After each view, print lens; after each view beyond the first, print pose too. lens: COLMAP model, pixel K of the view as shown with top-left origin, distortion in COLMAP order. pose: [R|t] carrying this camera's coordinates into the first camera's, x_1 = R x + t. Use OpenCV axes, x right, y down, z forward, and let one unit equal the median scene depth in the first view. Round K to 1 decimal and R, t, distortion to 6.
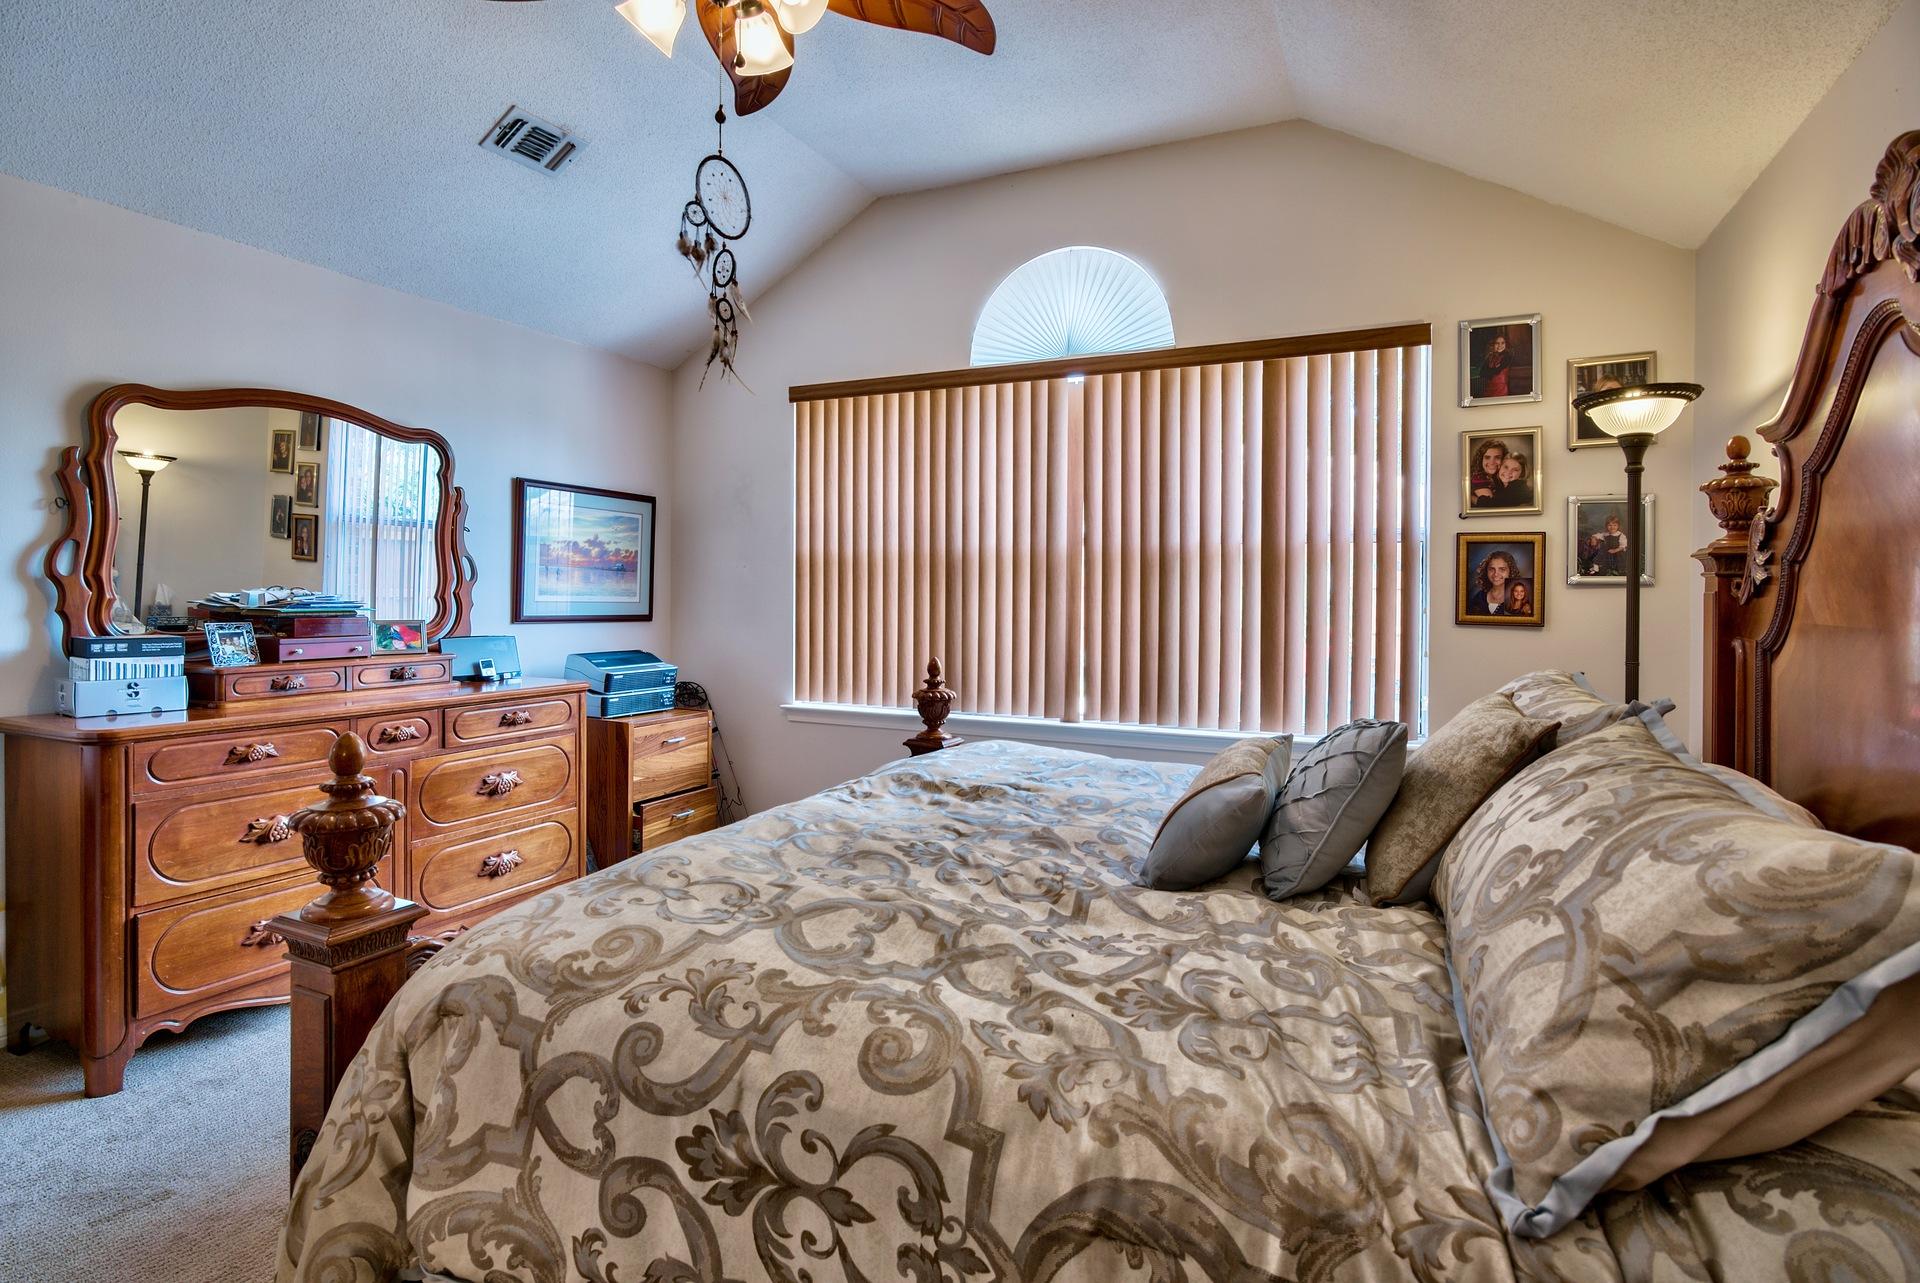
lens RADIAL K [[942.4, 0, 979.4], [0, 942.4, 602.2], [0, 0, 1]] dist [-0.005331, -0.000438]
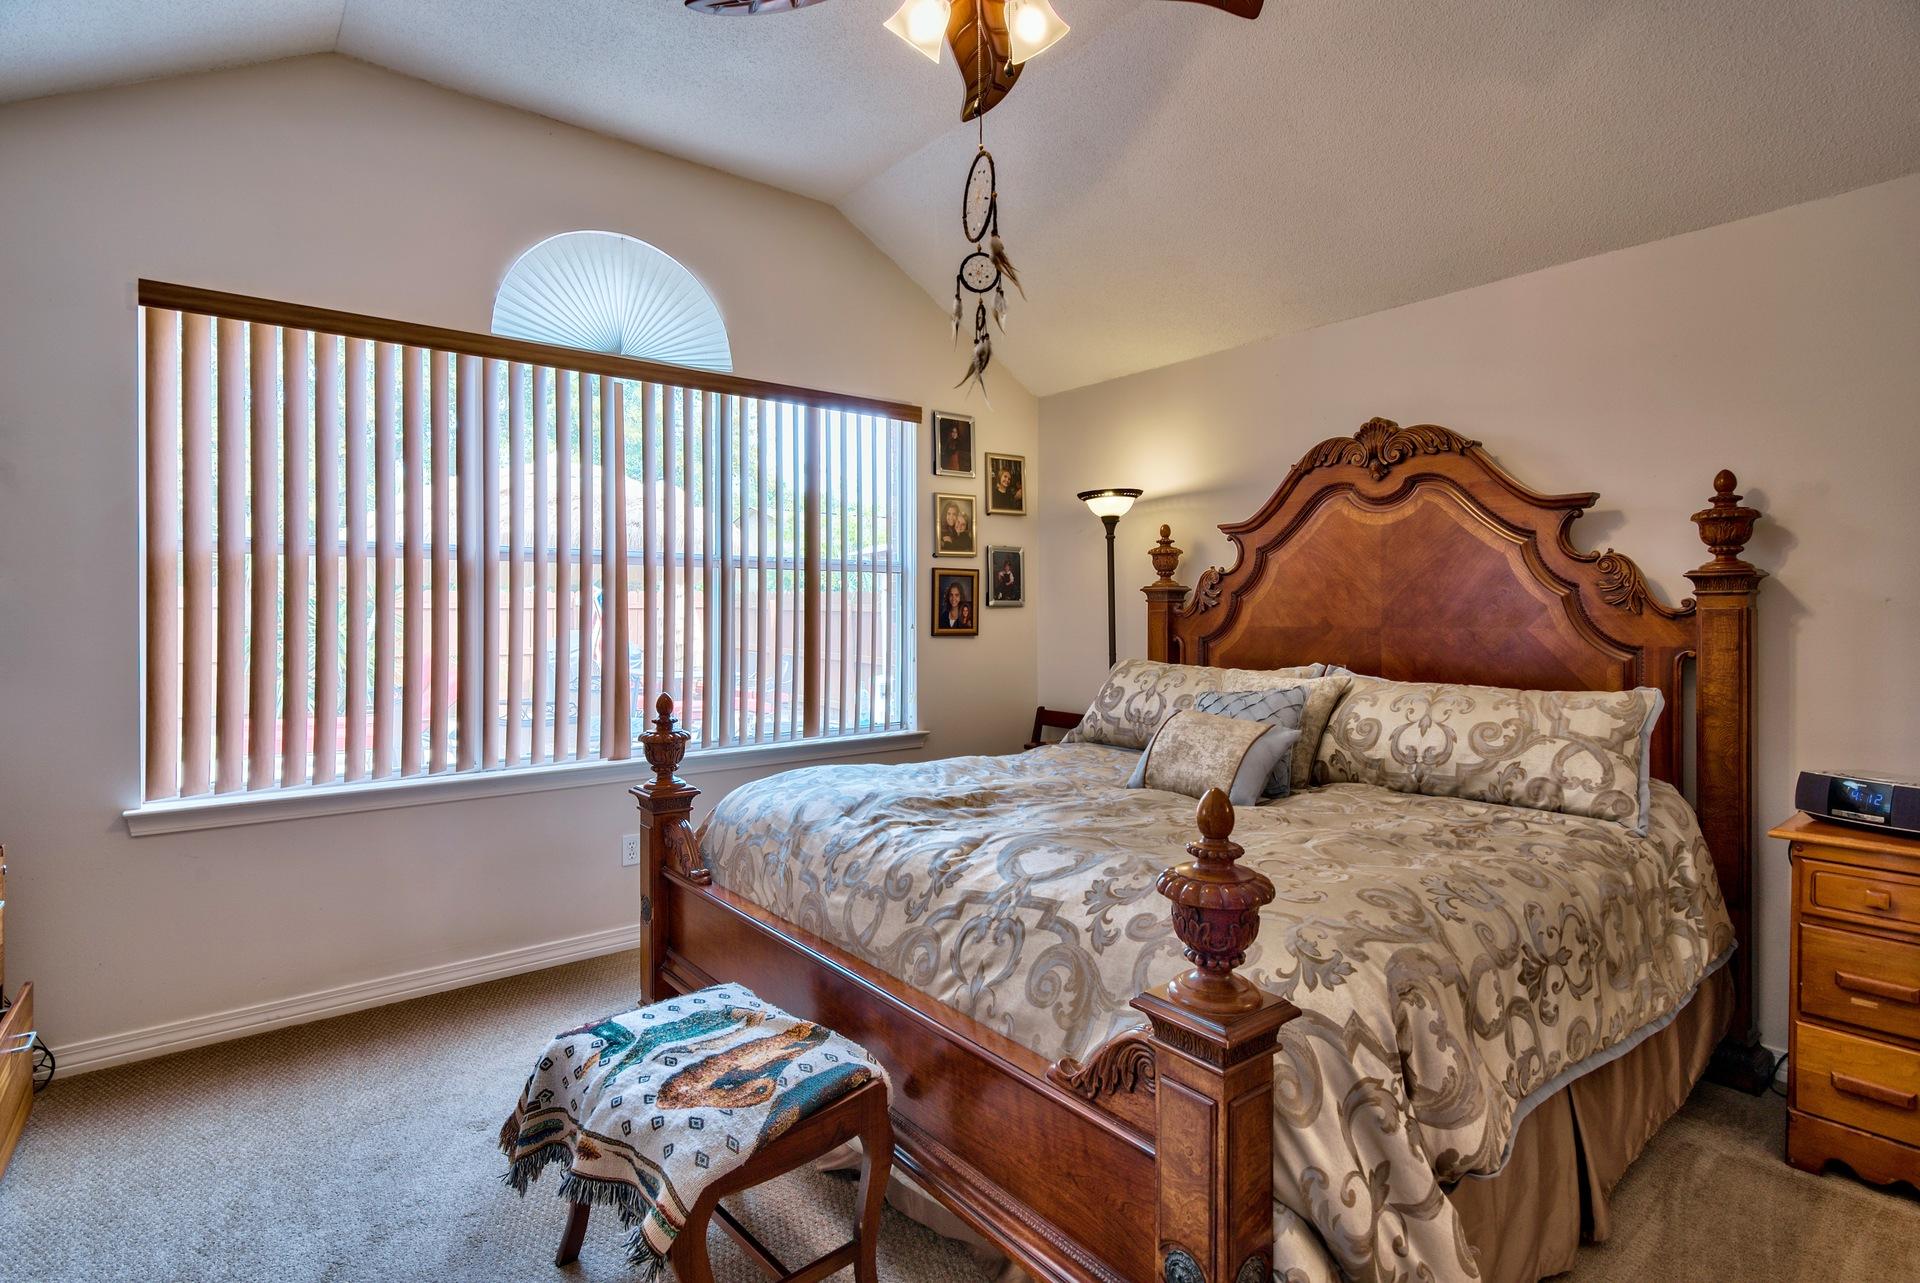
lens RADIAL K [[942.4, 0, 979.4], [0, 942.4, 602.2], [0, 0, 1]] dist [-0.005331, -0.000438]
pose [[0.448248, 0.001636, 0.893908, -0.666455], [0.016312, 0.999817, -0.010009, -0.010214], [-0.893761, 0.019068, 0.448139, 0.349619]]
